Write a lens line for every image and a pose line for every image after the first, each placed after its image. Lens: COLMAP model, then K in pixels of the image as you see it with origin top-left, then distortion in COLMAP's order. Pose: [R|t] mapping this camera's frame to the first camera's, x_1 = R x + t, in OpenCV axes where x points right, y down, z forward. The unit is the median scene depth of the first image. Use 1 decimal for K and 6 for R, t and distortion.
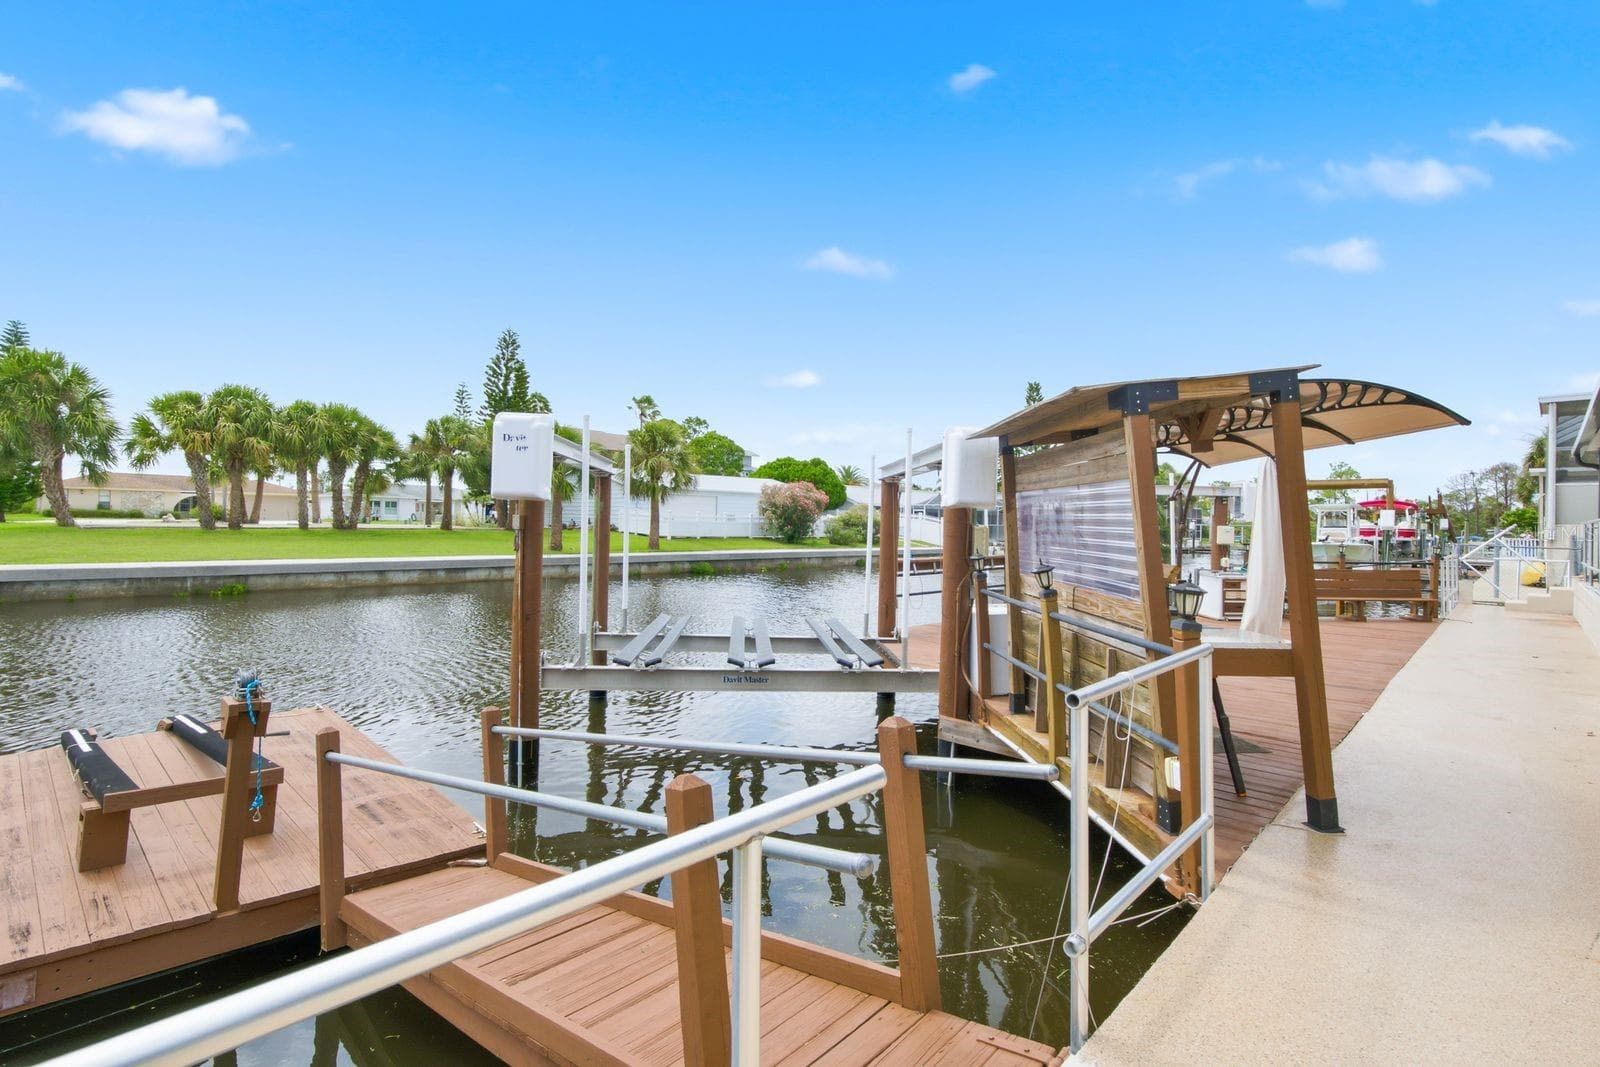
lens RADIAL K [[741.5, 0, 805.3], [0, 741.5, 514.2], [0, 0, 1]] dist [-0.000583, 0.000438]
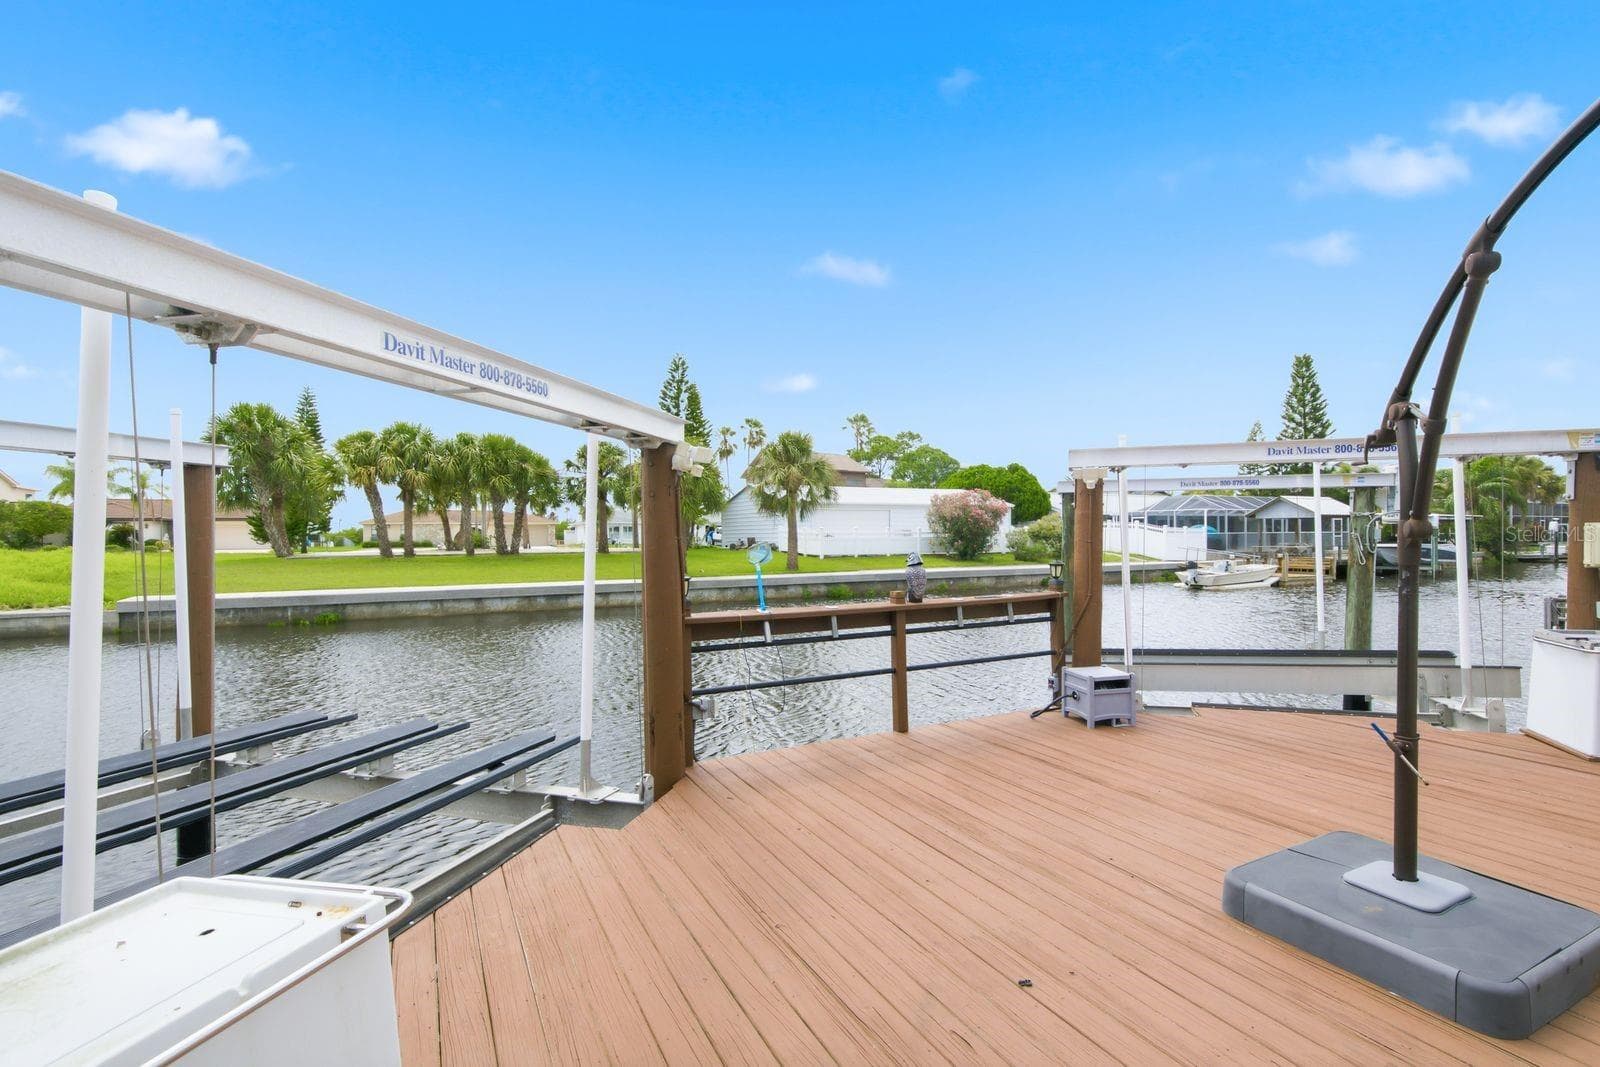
lens RADIAL K [[741.5, 0, 805.3], [0, 741.5, 514.2], [0, 0, 1]] dist [-0.000583, 0.000438]
pose [[0.951374, -0.036785, -0.305833, 0.089183], [0.029726, 0.999174, -0.027707, 0.004549], [0.306599, 0.017268, 0.951682, 0.145473]]
